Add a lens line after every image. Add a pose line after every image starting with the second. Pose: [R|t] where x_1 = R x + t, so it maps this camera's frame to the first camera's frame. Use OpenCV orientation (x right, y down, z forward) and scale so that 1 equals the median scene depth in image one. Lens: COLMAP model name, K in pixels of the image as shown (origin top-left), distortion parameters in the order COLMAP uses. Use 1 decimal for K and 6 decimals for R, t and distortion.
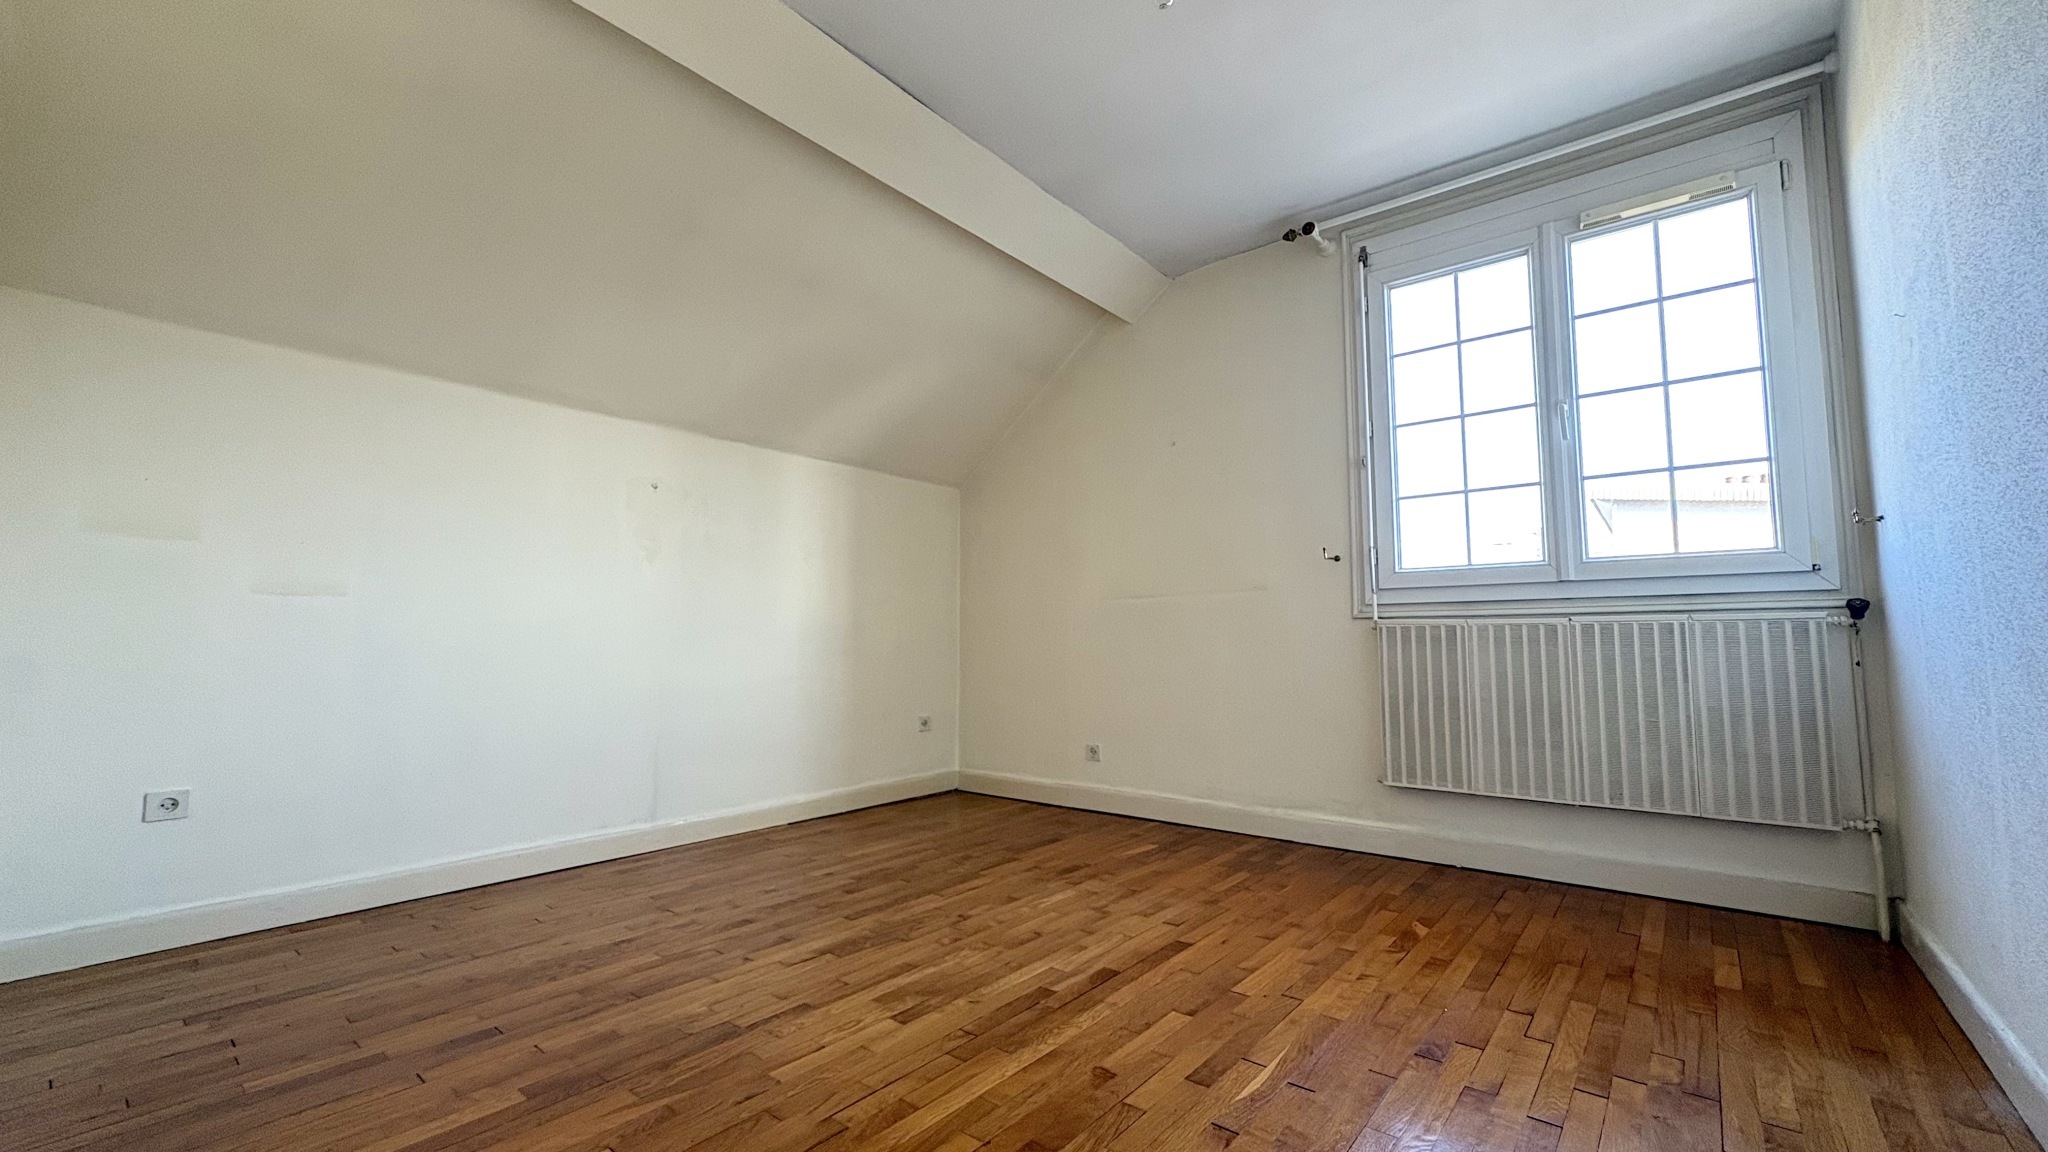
lens RADIAL K [[814.6, 0, 1030.6], [0, 814.6, 576.3], [0, 0, 1]] dist [-0.001673, -0.000022]
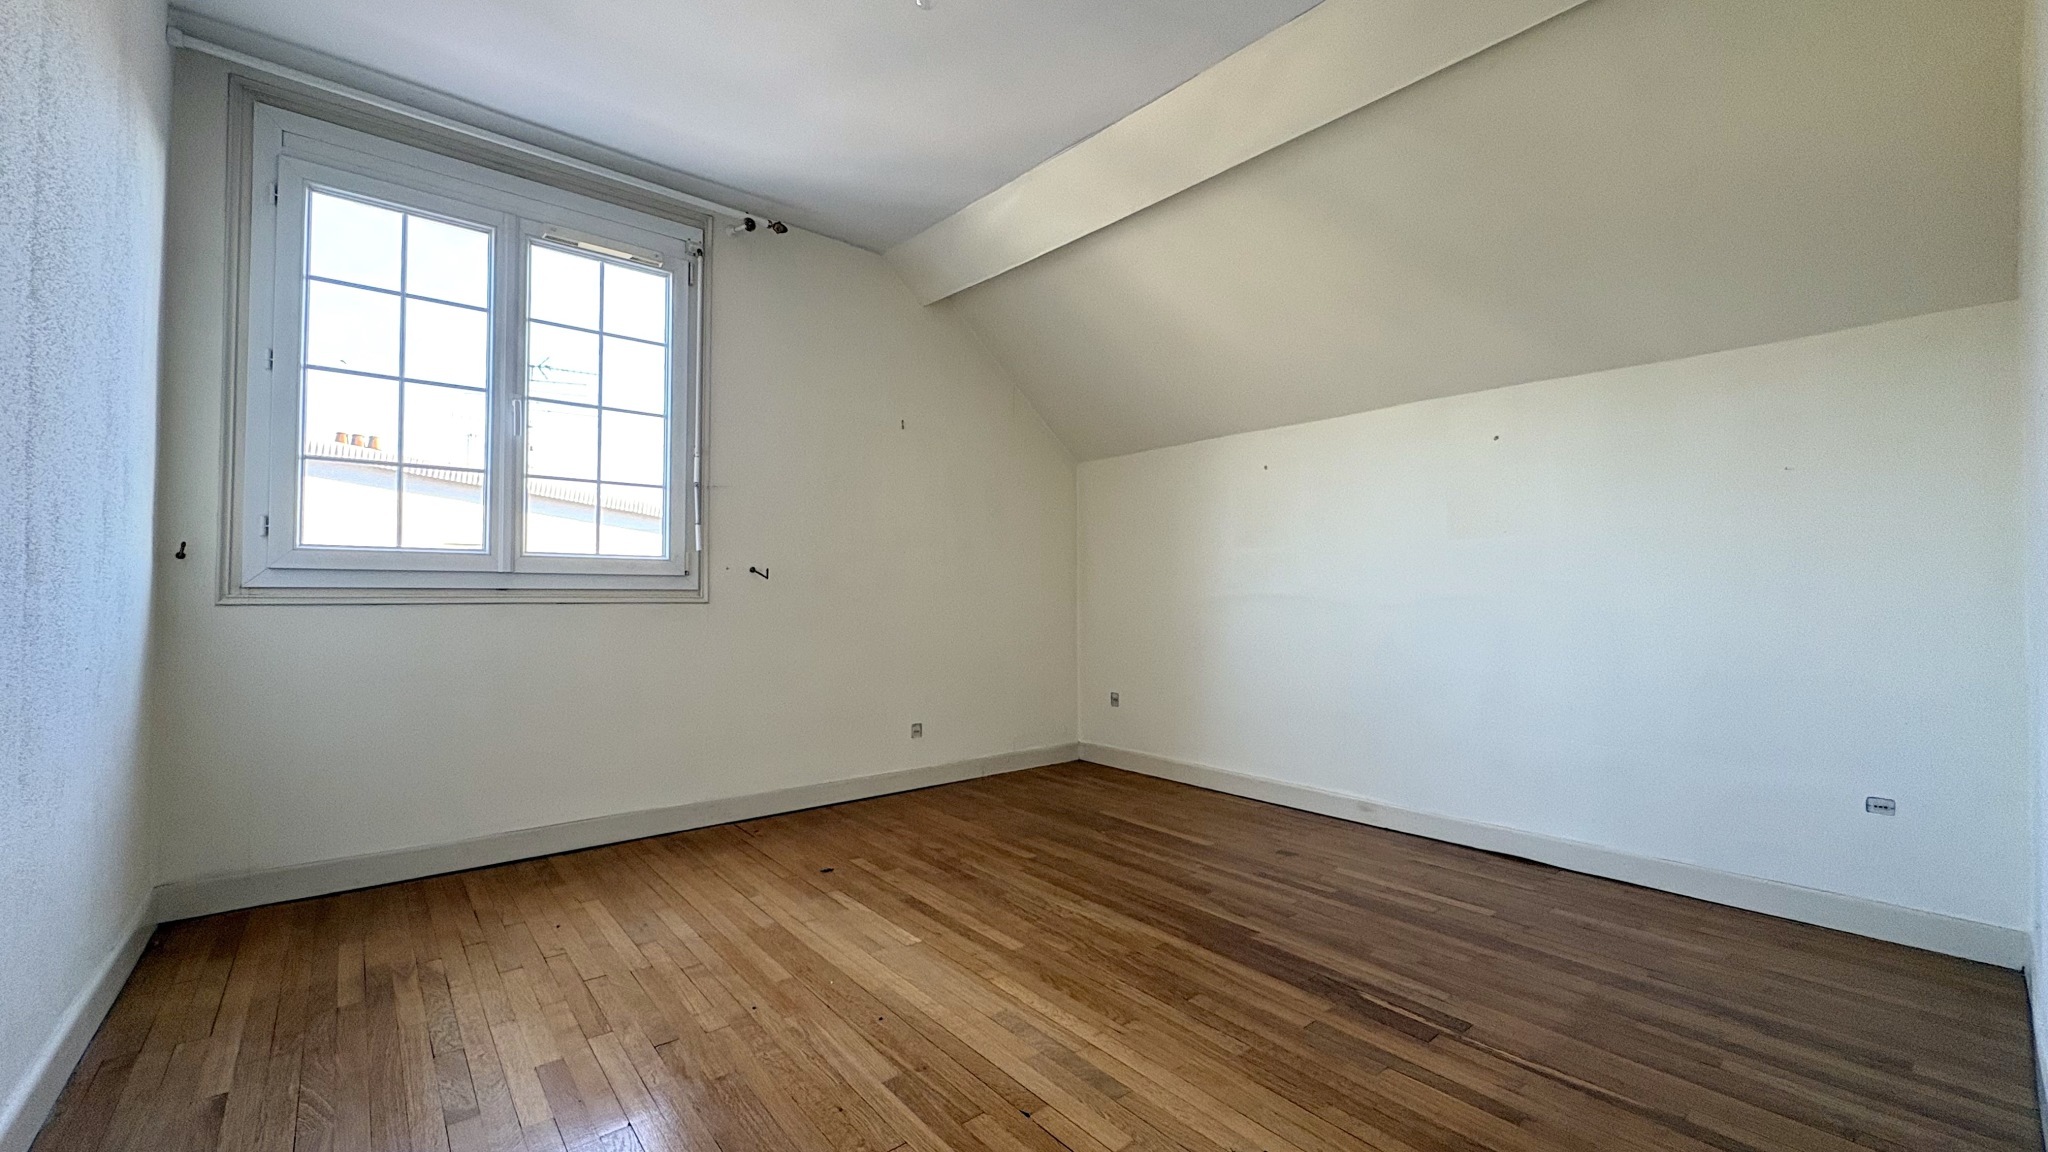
lens RADIAL K [[814.6, 0, 1030.6], [0, 814.6, 576.3], [0, 0, 1]] dist [-0.001673, -0.000022]
pose [[0.191722, 0.057023, 0.979791, -0.202005], [-0.058077, 0.997221, -0.046673, 0.019295], [-0.979729, -0.047955, 0.194501, 0.167659]]
